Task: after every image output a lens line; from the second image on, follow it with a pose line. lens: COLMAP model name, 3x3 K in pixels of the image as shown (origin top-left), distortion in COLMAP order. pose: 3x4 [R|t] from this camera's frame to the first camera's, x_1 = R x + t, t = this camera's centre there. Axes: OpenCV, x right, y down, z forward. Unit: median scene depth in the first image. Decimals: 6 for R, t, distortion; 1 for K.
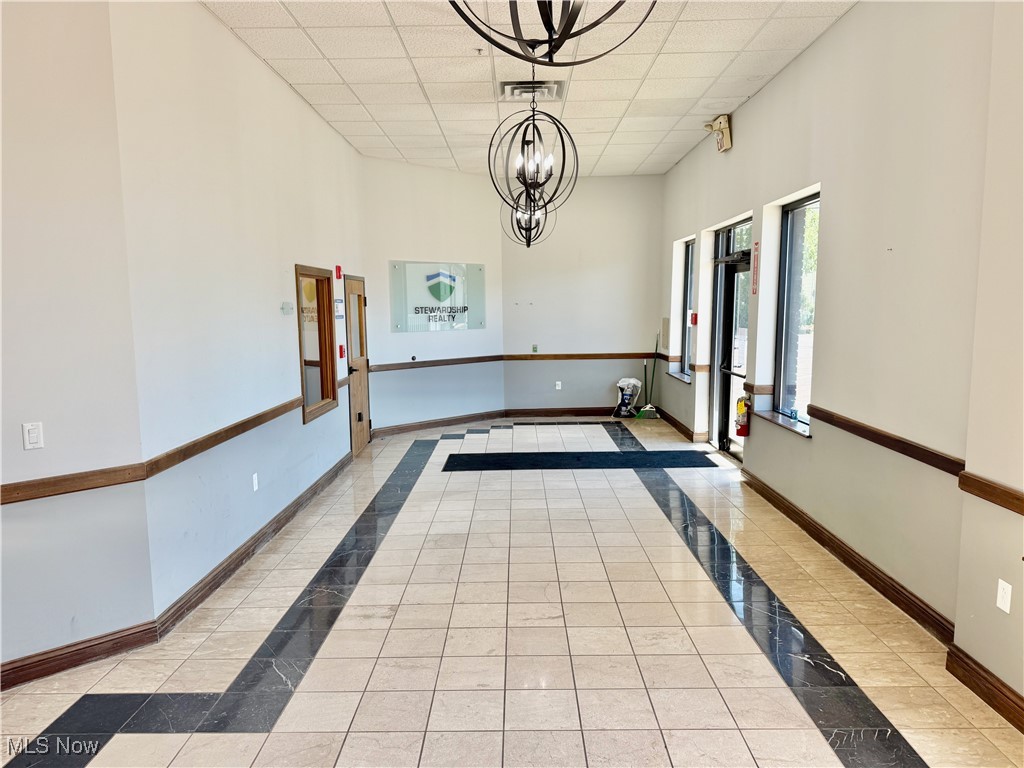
lens RADIAL K [[720.5, 0, 512.8], [0, 720.5, 380.8], [0, 0, 1]] dist [0.107011, -0.133013]
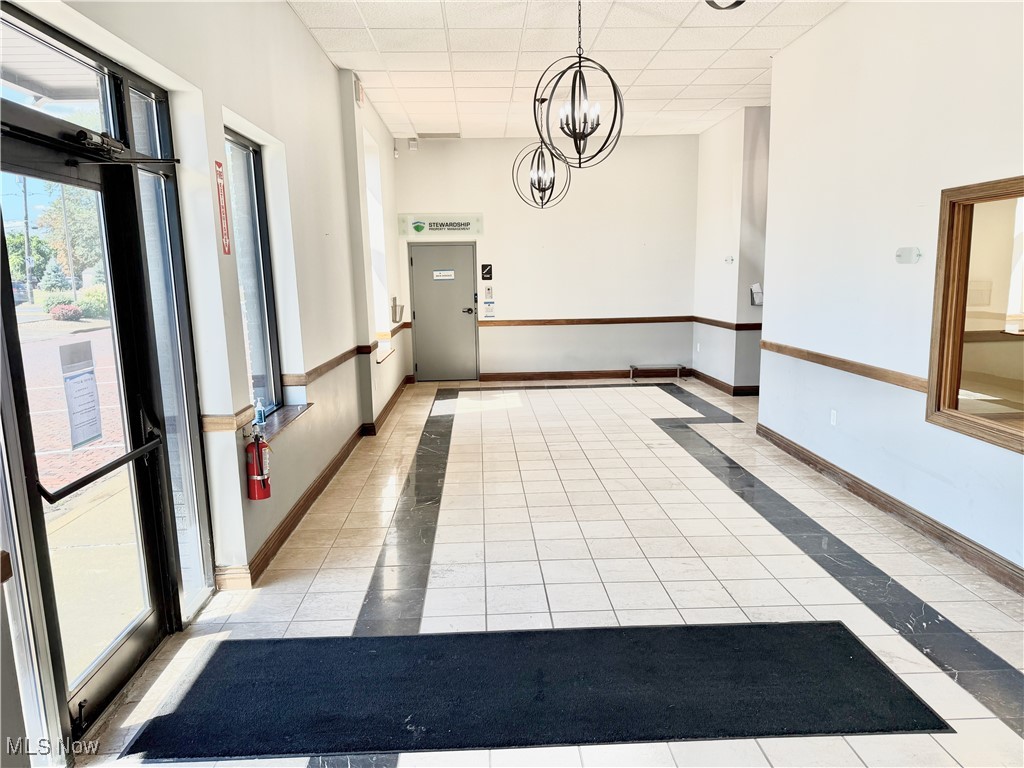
lens RADIAL K [[720.5, 0, 503.1], [0, 720.5, 383.1], [0, 0, 1]] dist [0.107011, -0.133013]
pose [[-0.998425, 0.043726, -0.035150, 0.148040], [0.033184, 0.965458, 0.258438, -0.176349], [0.045236, 0.256864, -0.965388, 1.693087]]
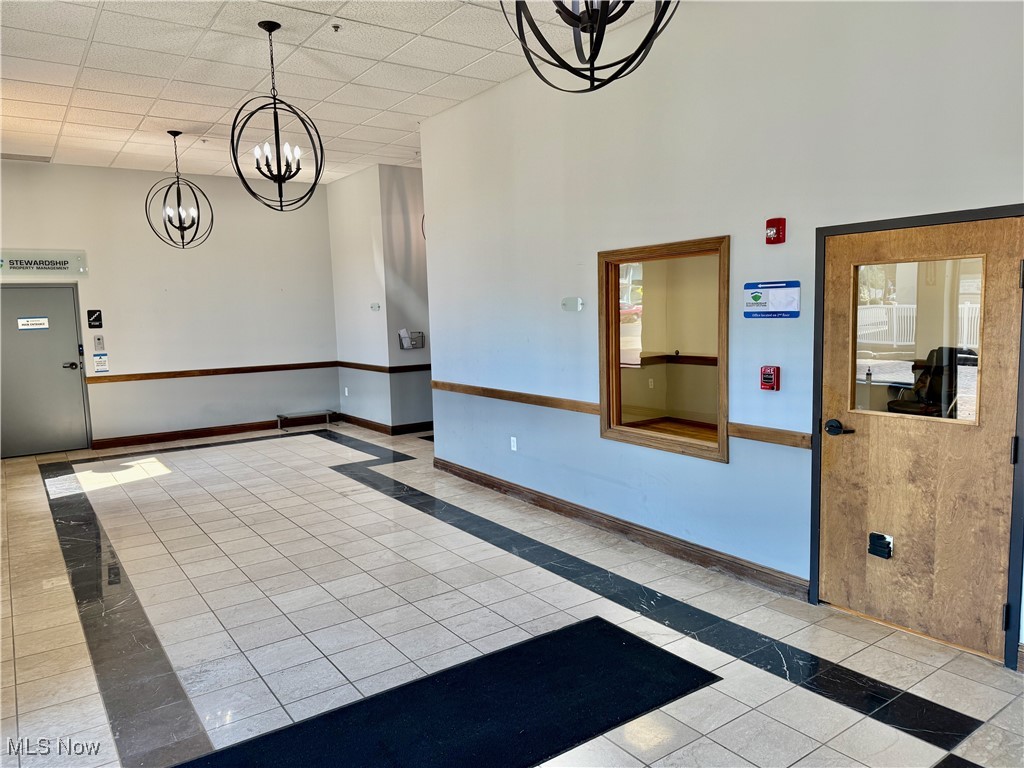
lens RADIAL K [[720.5, 0, 512.2], [0, 720.5, 381.3], [0, 0, 1]] dist [0.107011, -0.133013]
pose [[-0.814027, 0.099956, -0.572161, 0.289916], [-0.020439, 0.979541, 0.200205, -0.178871], [0.580467, 0.174667, -0.795330, 1.643368]]
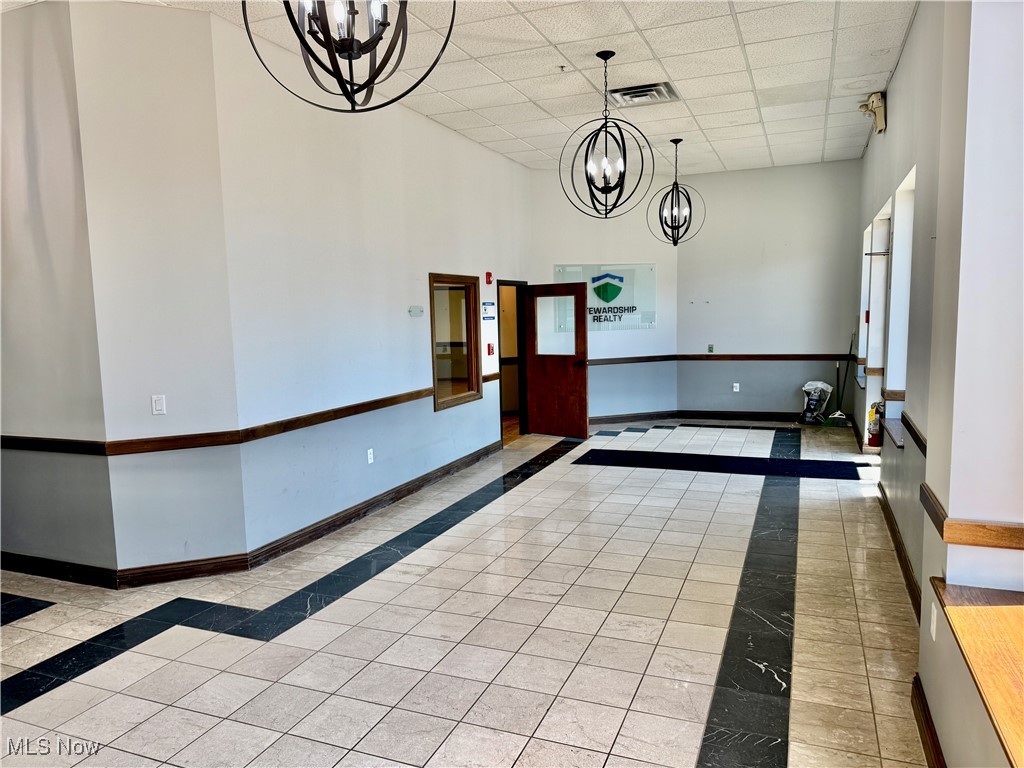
lens RADIAL K [[720.5, 0, 507.4], [0, 720.5, 378.5], [0, 0, 1]] dist [0.107011, -0.133013]
pose [[0.927877, 0.024816, -0.372060, 0.246789], [-0.026552, 0.999647, 0.000457, 0.004128], [0.371940, 0.009454, 0.928209, -0.016105]]
